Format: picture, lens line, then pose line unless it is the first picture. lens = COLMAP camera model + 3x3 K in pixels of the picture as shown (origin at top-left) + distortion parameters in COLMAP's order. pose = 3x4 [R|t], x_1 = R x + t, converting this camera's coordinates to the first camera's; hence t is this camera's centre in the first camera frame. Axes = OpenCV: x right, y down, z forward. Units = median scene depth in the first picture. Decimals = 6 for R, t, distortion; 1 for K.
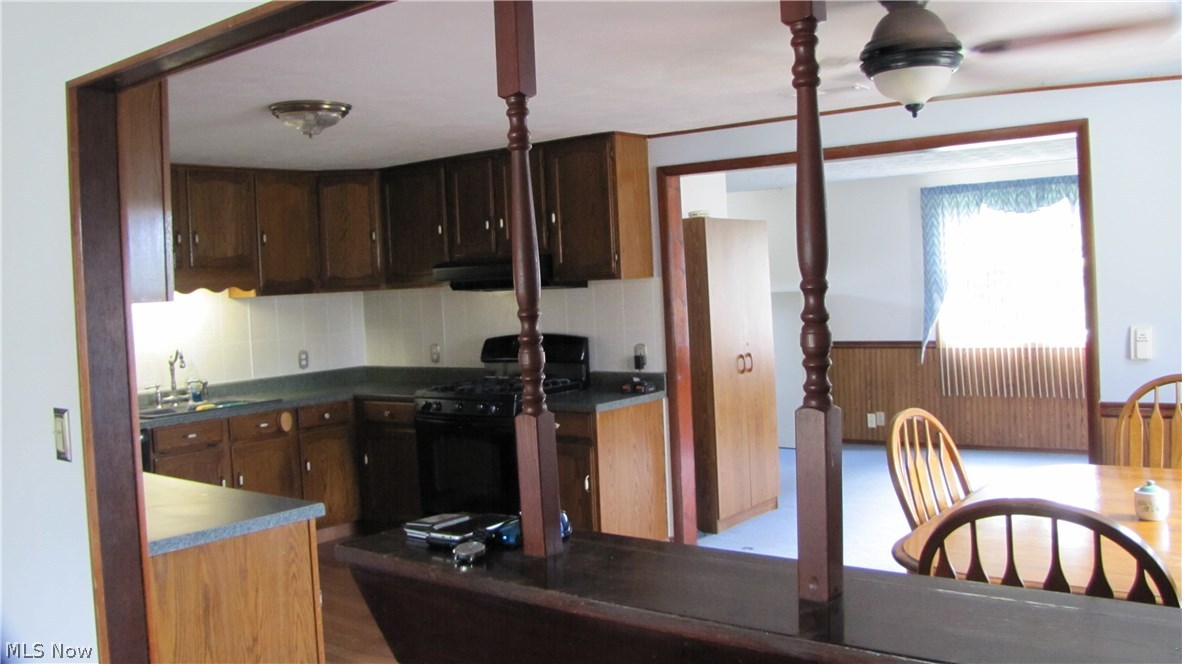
lens RADIAL K [[1055.4, 0, 607.7], [0, 1055.4, 306.6], [0, 0, 1]] dist [-0.178961, 0.126050]
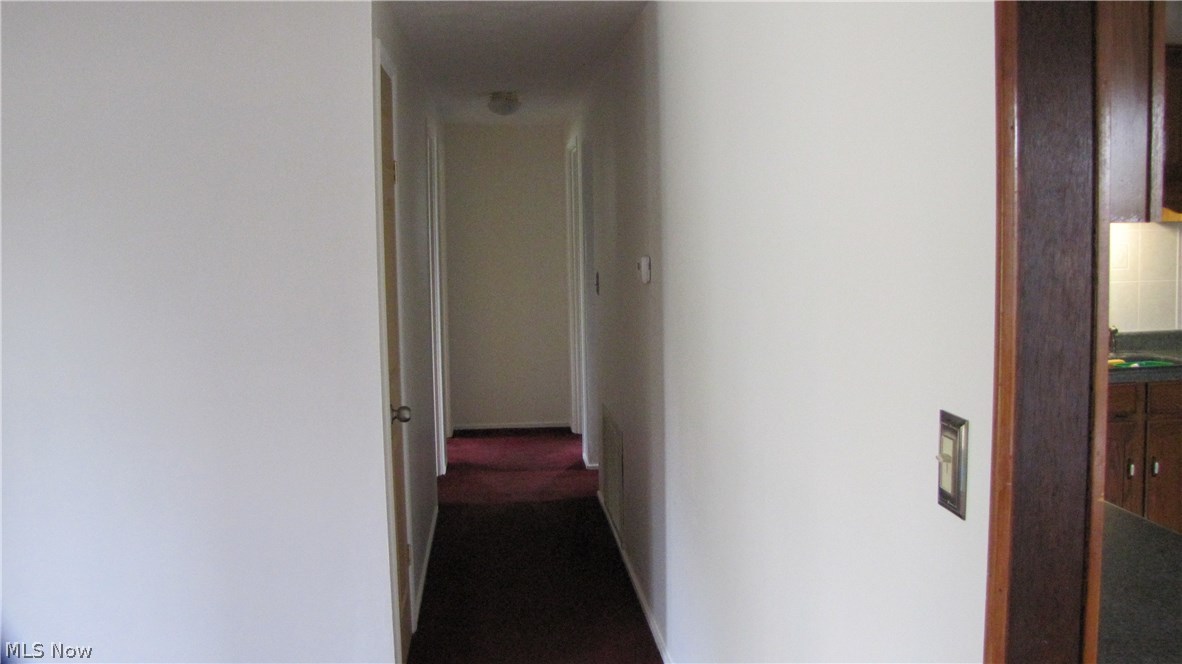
lens RADIAL K [[1055.4, 0, 593.1], [0, 1055.4, 330.3], [0, 0, 1]] dist [-0.178961, 0.126050]
pose [[0.688401, 0.098770, -0.718574, -0.118047], [-0.027078, 0.993494, 0.110617, 0.000575], [0.724825, -0.056692, 0.686596, 0.202982]]
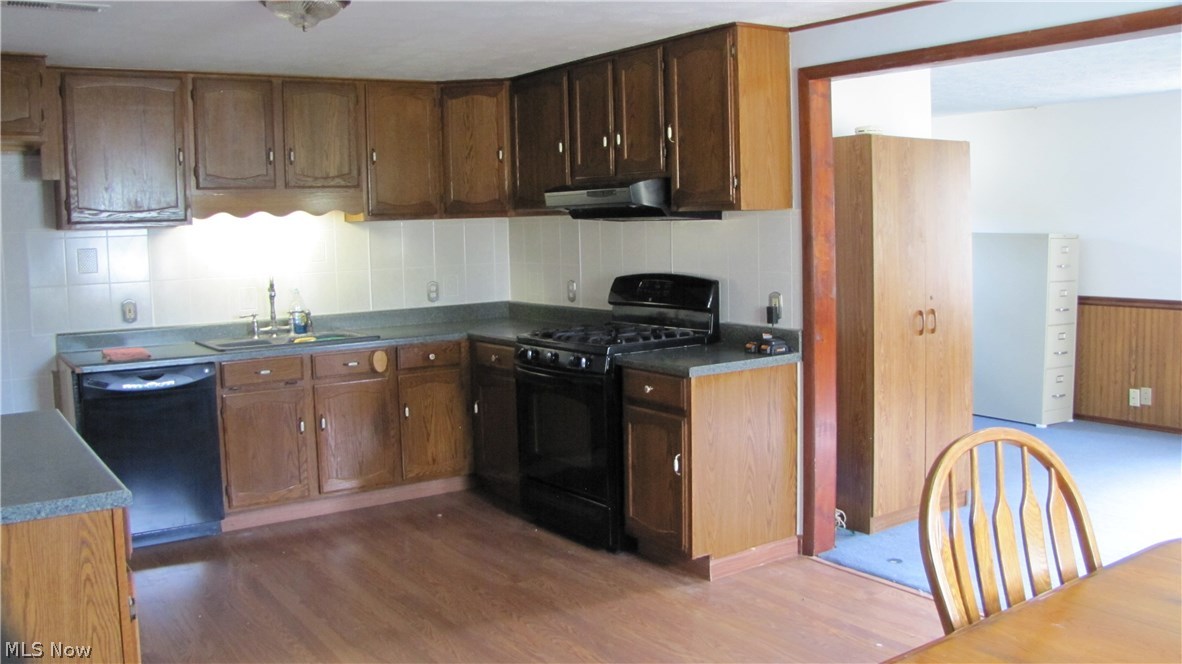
lens RADIAL K [[1055.4, 0, 594.6], [0, 1055.4, 304.6], [0, 0, 1]] dist [-0.178961, 0.126050]
pose [[0.949355, 0.049045, -0.310354, 0.145967], [-0.028993, 0.997202, 0.068900, -0.005751], [0.312865, -0.056413, 0.948121, 0.201786]]
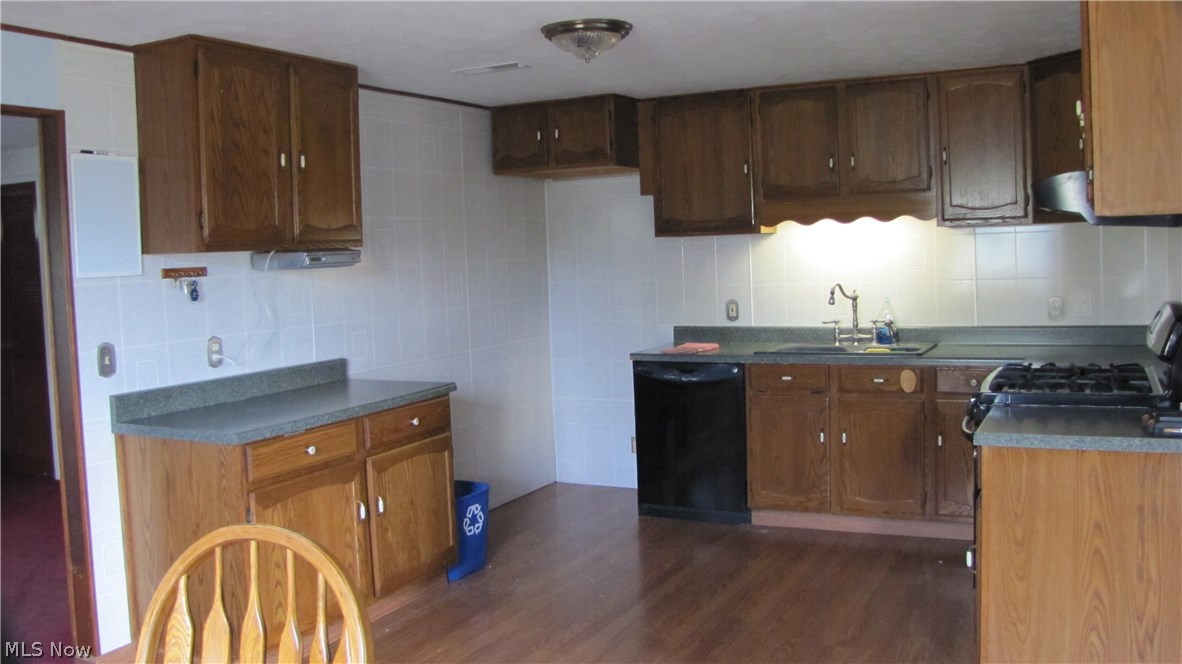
lens RADIAL K [[1055.4, 0, 585.0], [0, 1055.4, 302.3], [0, 0, 1]] dist [-0.178961, 0.126050]
pose [[0.153921, 0.091938, -0.983797, 0.454098], [0.006588, 0.995544, 0.094067, -0.030387], [0.988061, -0.020960, 0.152630, 0.618857]]
